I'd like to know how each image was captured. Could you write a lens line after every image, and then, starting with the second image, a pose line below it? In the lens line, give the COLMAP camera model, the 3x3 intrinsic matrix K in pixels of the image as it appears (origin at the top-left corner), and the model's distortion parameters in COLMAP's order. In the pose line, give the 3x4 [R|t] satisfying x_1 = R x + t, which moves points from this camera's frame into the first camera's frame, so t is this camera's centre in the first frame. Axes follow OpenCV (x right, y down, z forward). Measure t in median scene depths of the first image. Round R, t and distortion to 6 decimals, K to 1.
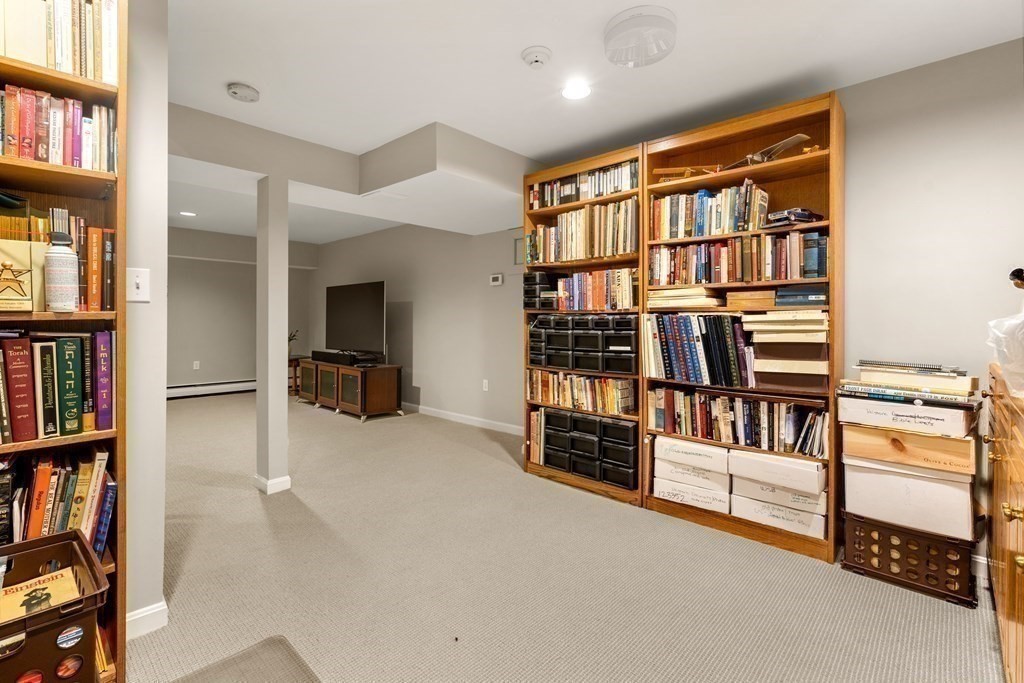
lens RADIAL K [[468.8, 0, 499.3], [0, 468.8, 322.0], [0, 0, 1]] dist [-0.003471, -0.000570]
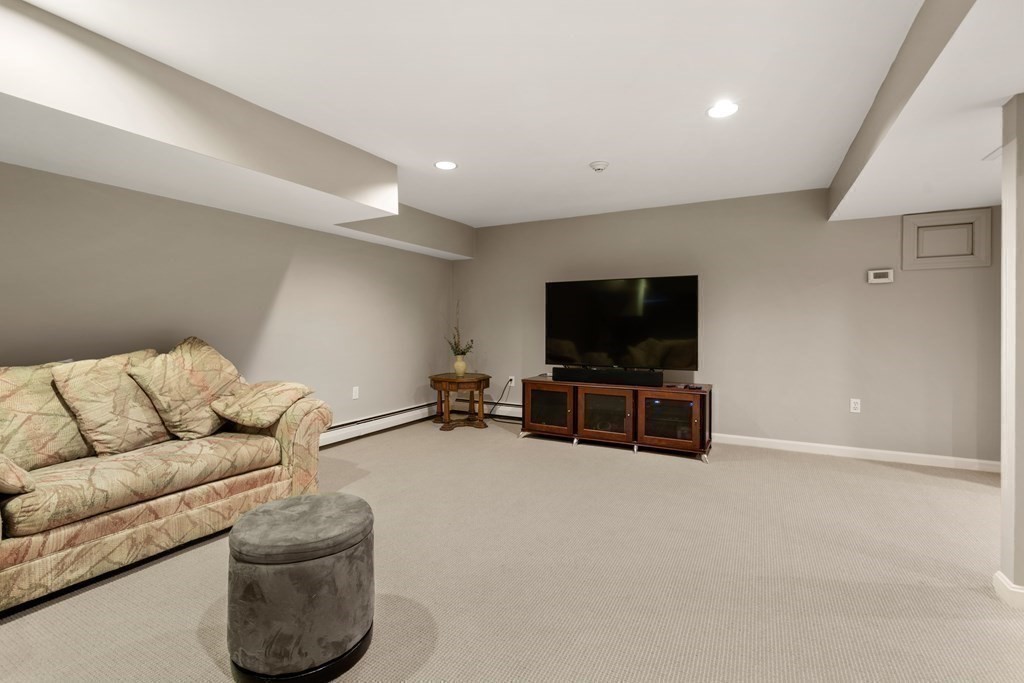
lens RADIAL K [[468.8, 0, 499.3], [0, 468.8, 322.0], [0, 0, 1]] dist [-0.003471, -0.000570]
pose [[0.967141, -0.002071, 0.254231, -0.841063], [0.004845, 0.999935, -0.010285, -0.004994], [-0.254193, 0.011179, 0.967089, 0.375949]]
